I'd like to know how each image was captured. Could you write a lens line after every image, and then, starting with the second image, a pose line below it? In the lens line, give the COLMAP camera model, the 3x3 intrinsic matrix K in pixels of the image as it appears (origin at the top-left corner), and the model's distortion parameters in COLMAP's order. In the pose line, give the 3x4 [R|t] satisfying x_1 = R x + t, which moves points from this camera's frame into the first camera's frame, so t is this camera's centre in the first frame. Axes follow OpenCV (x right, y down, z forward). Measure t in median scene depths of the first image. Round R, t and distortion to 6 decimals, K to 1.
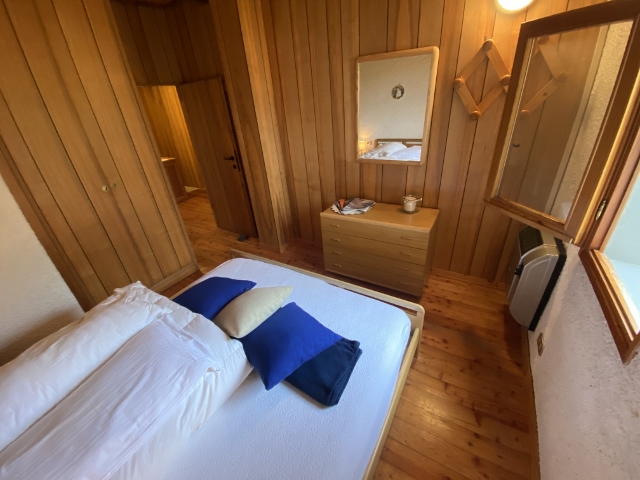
lens RADIAL K [[261.2, 0, 318.8], [0, 261.2, 240.9], [0, 0, 1]] dist [-0.002886, -0.000409]
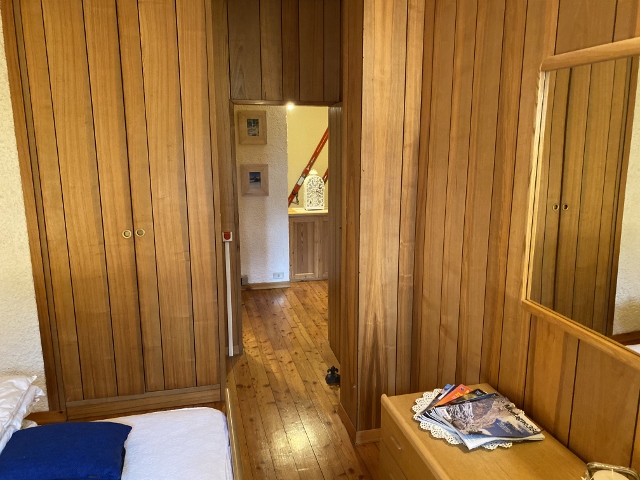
lens RADIAL K [[484.1, 0, 320.9], [0, 484.1, 236.6], [0, 0, 1]] dist [0.008369, 0.000300]
pose [[0.725276, 0.210137, -0.655605, 0.351440], [-0.375878, 0.918687, -0.121362, -0.193274], [0.576793, 0.334449, 0.745288, 0.278055]]
